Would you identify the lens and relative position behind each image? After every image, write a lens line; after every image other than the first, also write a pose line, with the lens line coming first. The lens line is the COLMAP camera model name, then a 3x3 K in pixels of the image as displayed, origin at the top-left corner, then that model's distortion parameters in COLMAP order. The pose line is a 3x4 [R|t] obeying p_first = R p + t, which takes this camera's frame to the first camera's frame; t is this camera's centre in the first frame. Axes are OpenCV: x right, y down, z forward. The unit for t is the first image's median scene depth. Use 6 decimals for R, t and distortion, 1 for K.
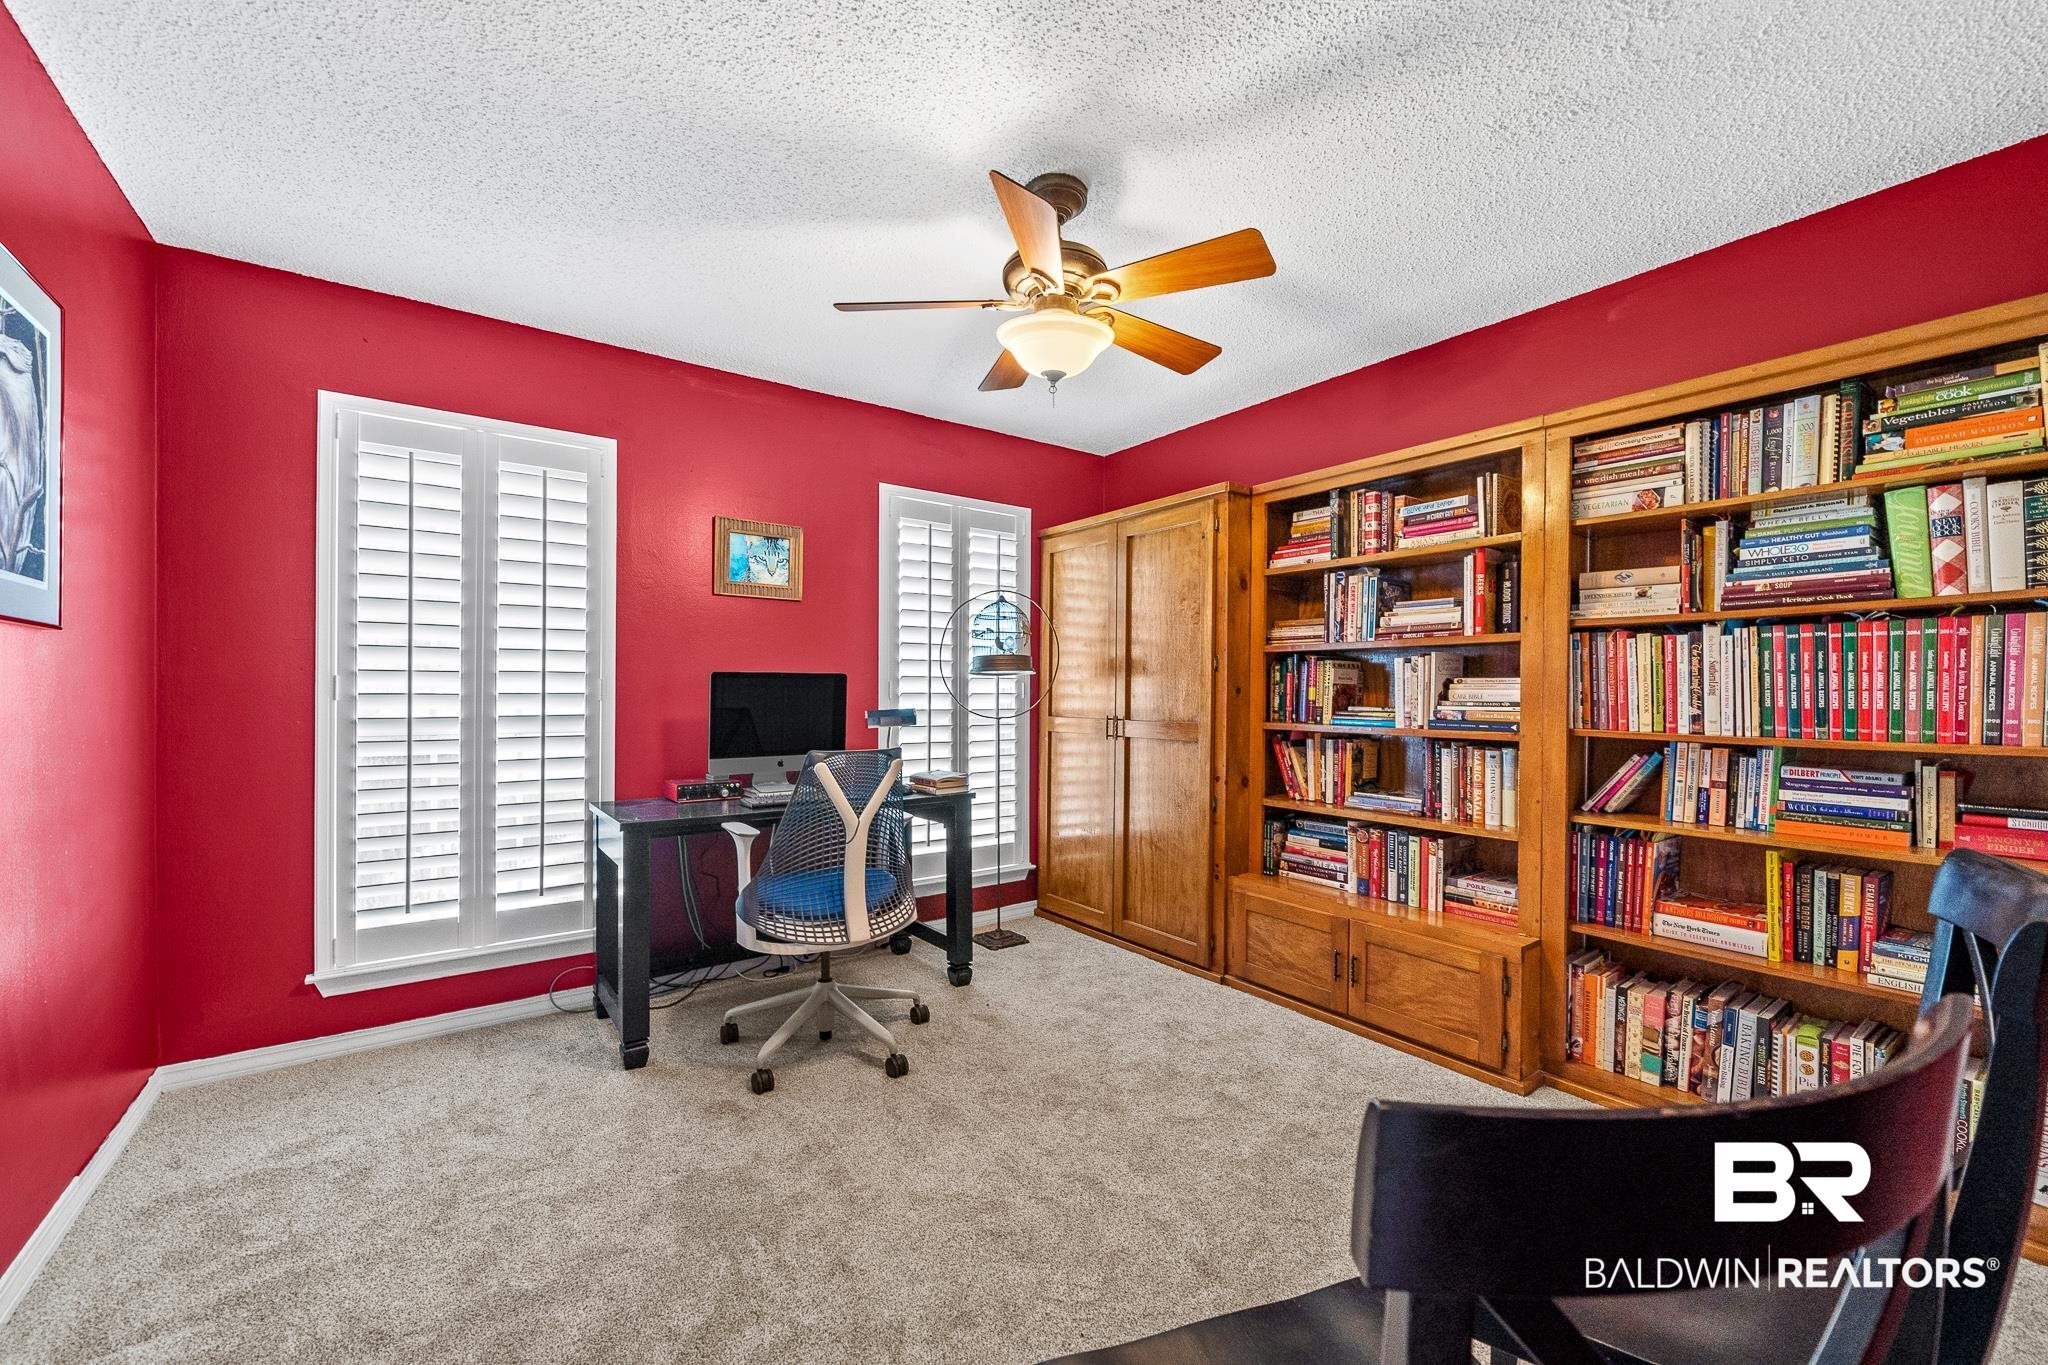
lens RADIAL K [[813.6, 0, 1023.2], [0, 813.6, 686.9], [0, 0, 1]] dist [-0.000478, -0.000004]
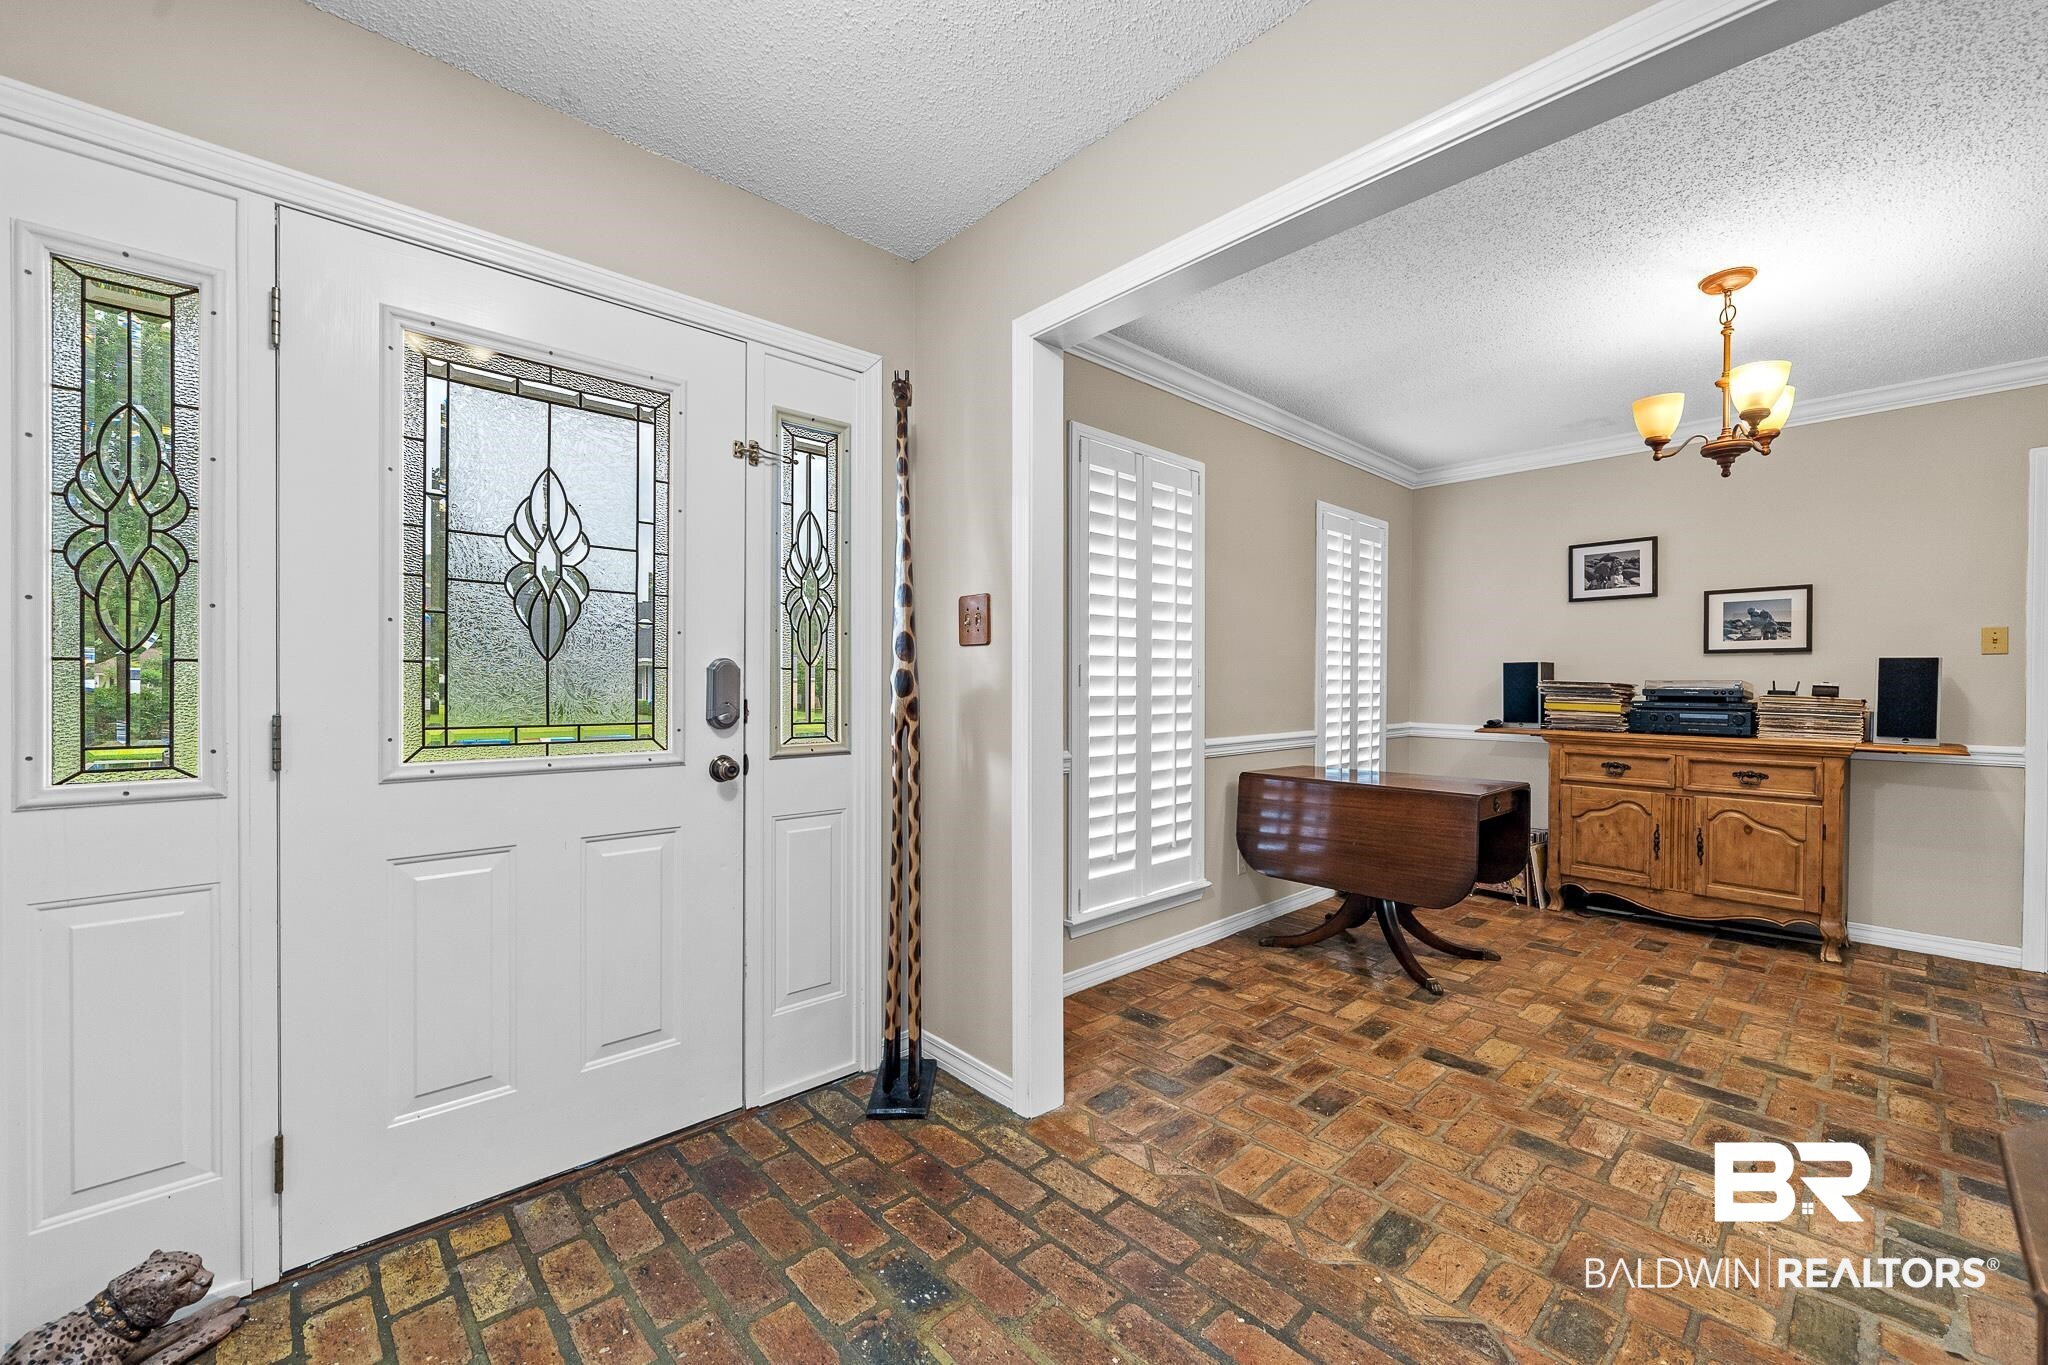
lens RADIAL K [[813.6, 0, 1023.2], [0, 813.6, 686.9], [0, 0, 1]] dist [-0.000478, -0.000004]
pose [[0.993329, -0.006262, 0.115147, -0.927499], [0.005350, 0.999952, 0.008231, 0.008055], [-0.115193, -0.007560, 0.993314, -0.134741]]
